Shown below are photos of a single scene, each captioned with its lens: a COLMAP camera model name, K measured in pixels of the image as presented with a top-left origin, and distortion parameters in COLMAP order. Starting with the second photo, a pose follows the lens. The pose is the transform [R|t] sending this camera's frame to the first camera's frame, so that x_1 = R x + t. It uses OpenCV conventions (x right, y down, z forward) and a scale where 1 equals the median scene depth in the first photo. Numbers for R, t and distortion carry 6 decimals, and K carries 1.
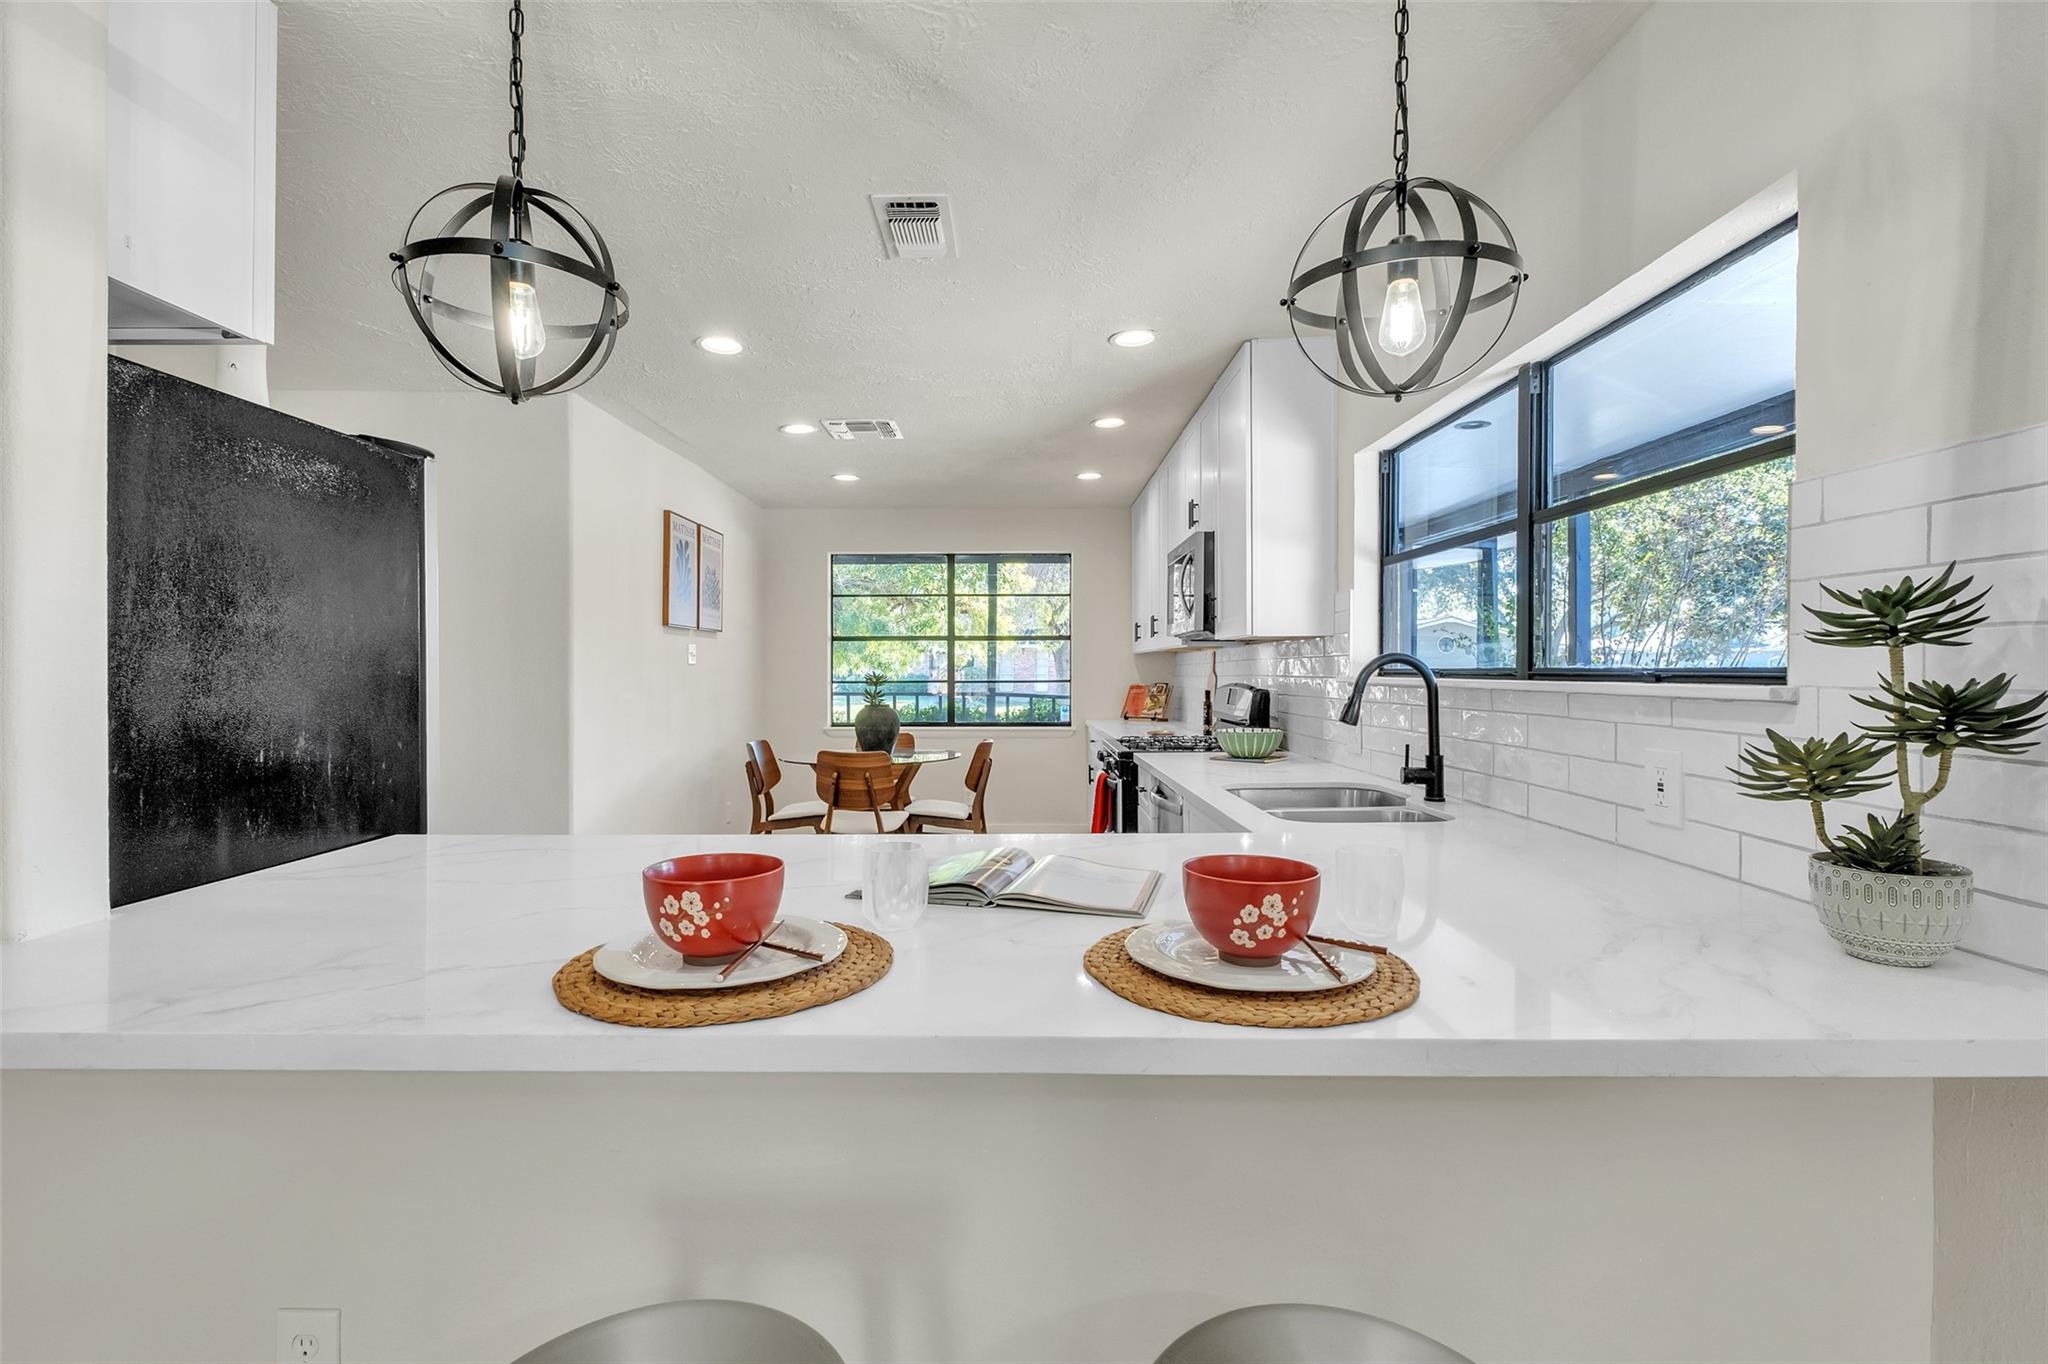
lens RADIAL K [[962.0, 0, 1023.2], [0, 962.0, 675.7], [0, 0, 1]] dist [-0.001083, -0.000323]
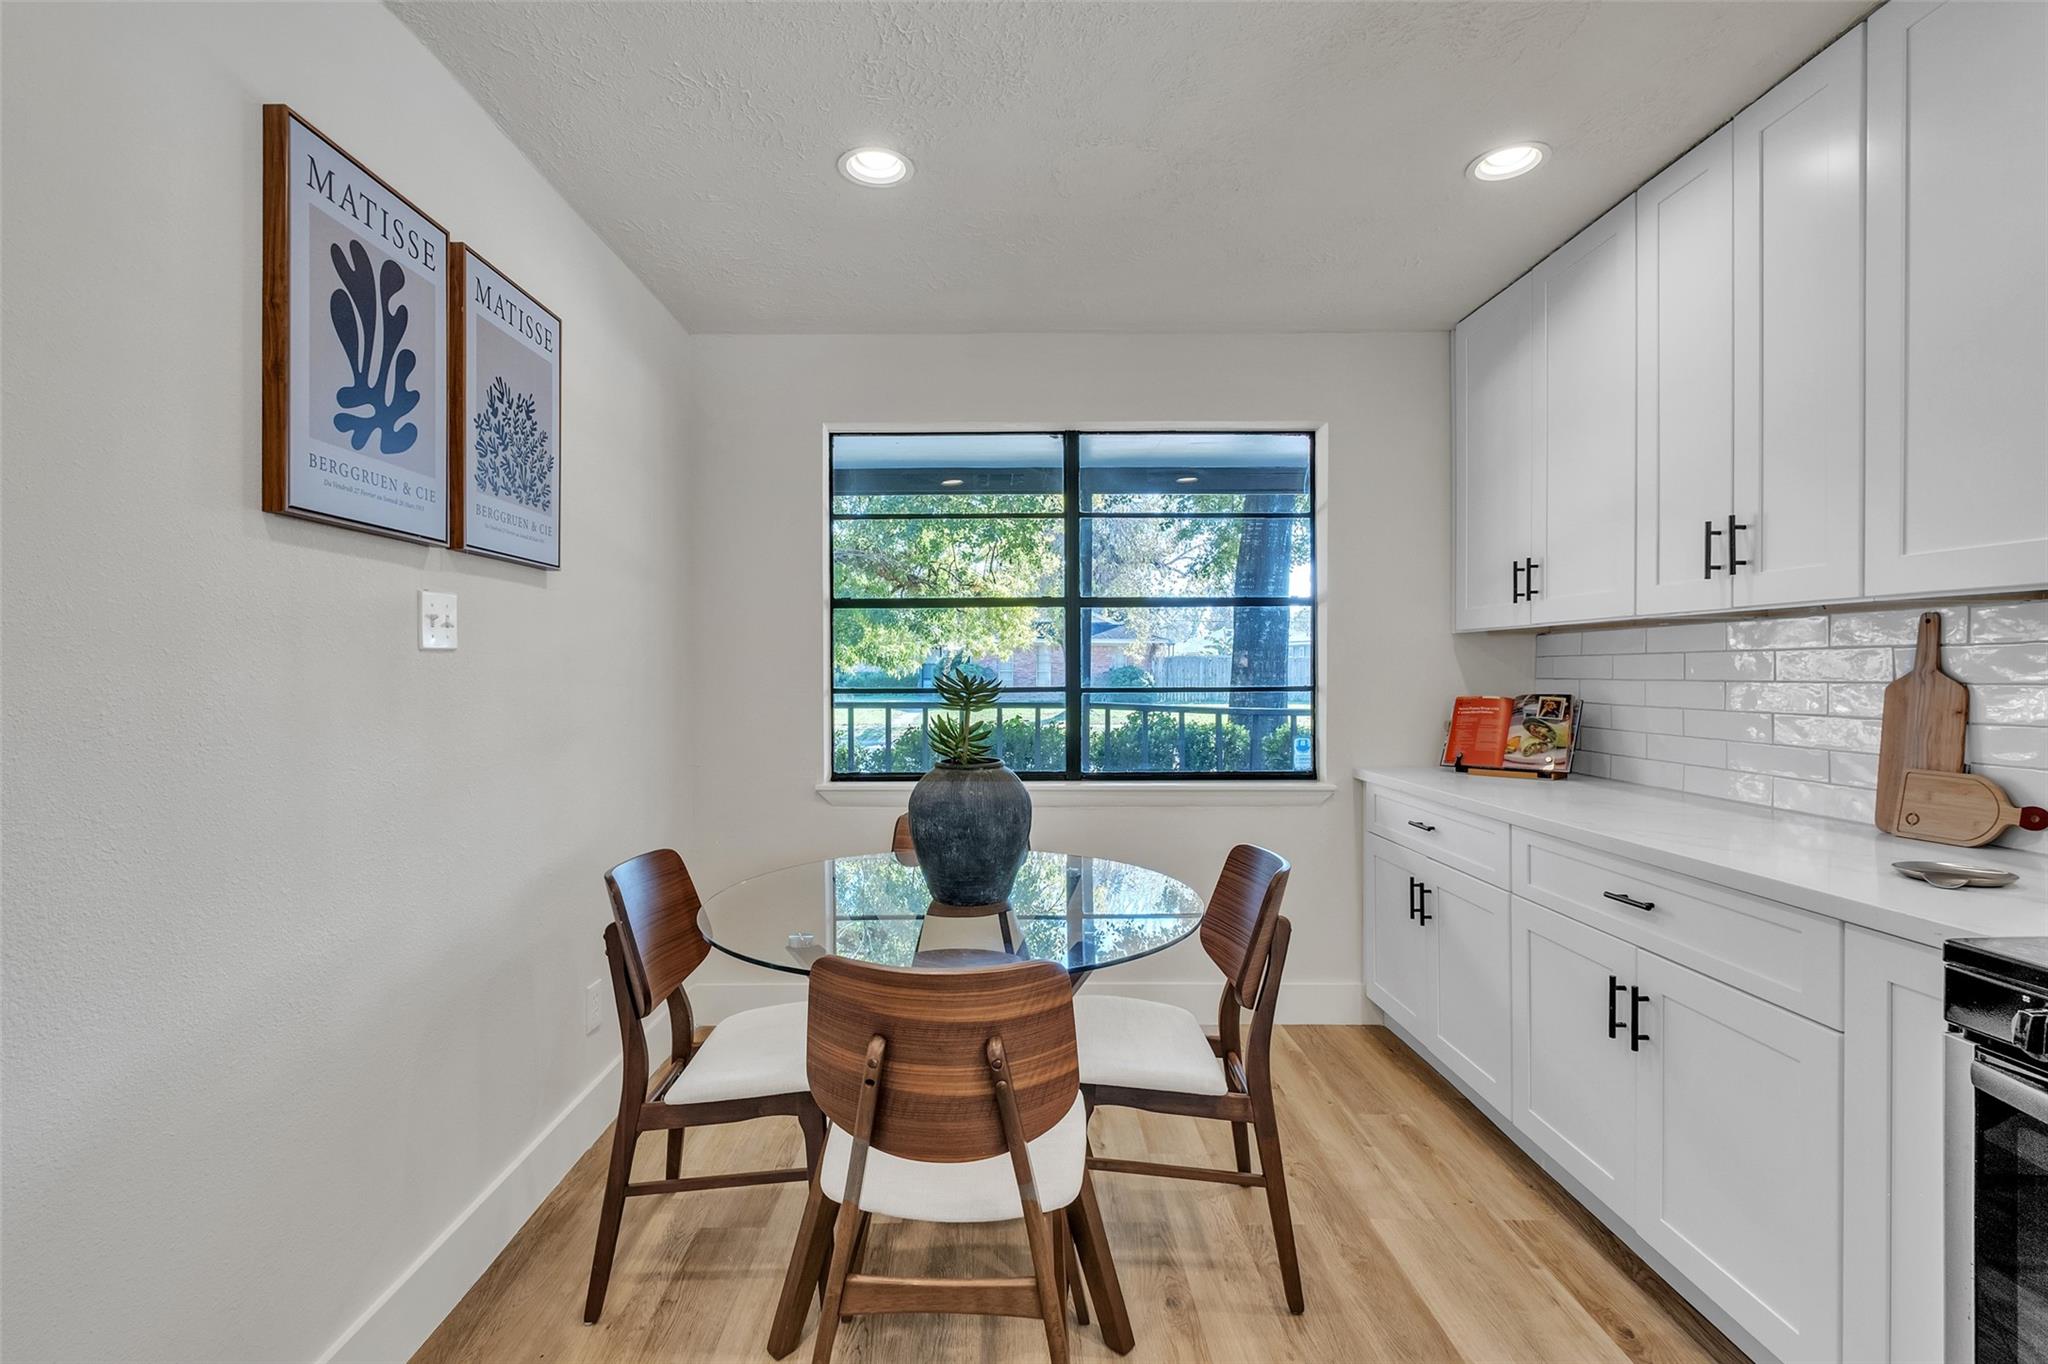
lens RADIAL K [[929.2, 0, 1008.1], [0, 929.2, 658.7], [0, 0, 1]] dist [0.000205, -0.000100]
pose [[0.999949, 0.000360, 0.010057, -0.235751], [-0.000218, 0.999899, -0.014193, -0.006286], [-0.010061, 0.014190, 0.999849, 1.074907]]
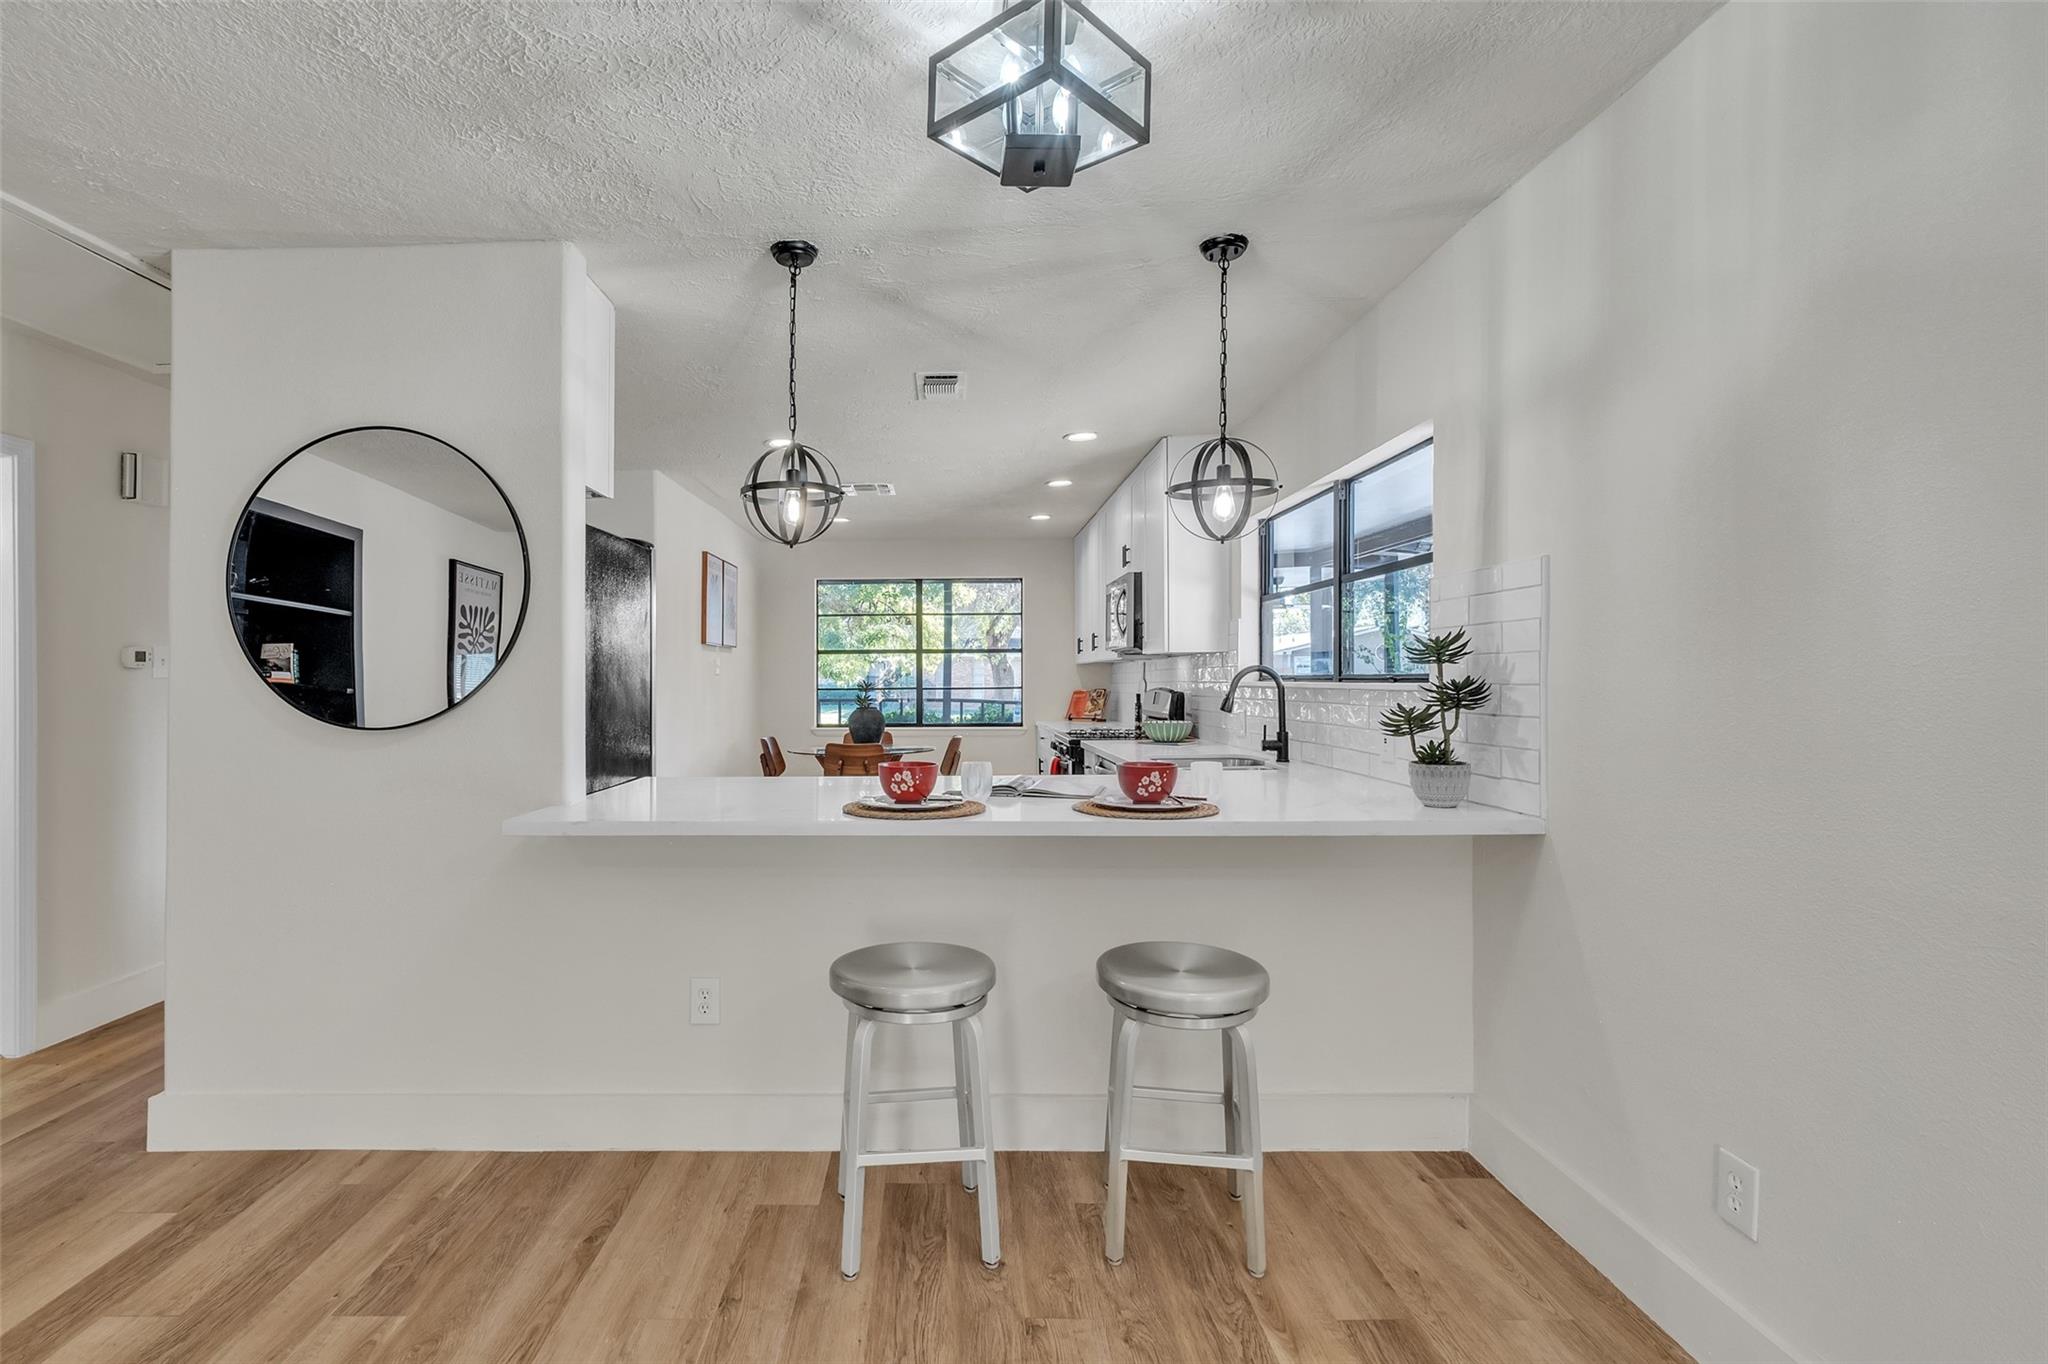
lens RADIAL K [[997.8, 0, 935.4], [0, 997.8, 678.5], [0, 0, 1]] dist [0.000945, 0.000016]
pose [[0.999835, -0.001762, -0.018062, -0.070388], [0.001634, 0.999974, -0.007090, 0.005771], [0.018074, 0.007059, 0.999812, -0.439629]]
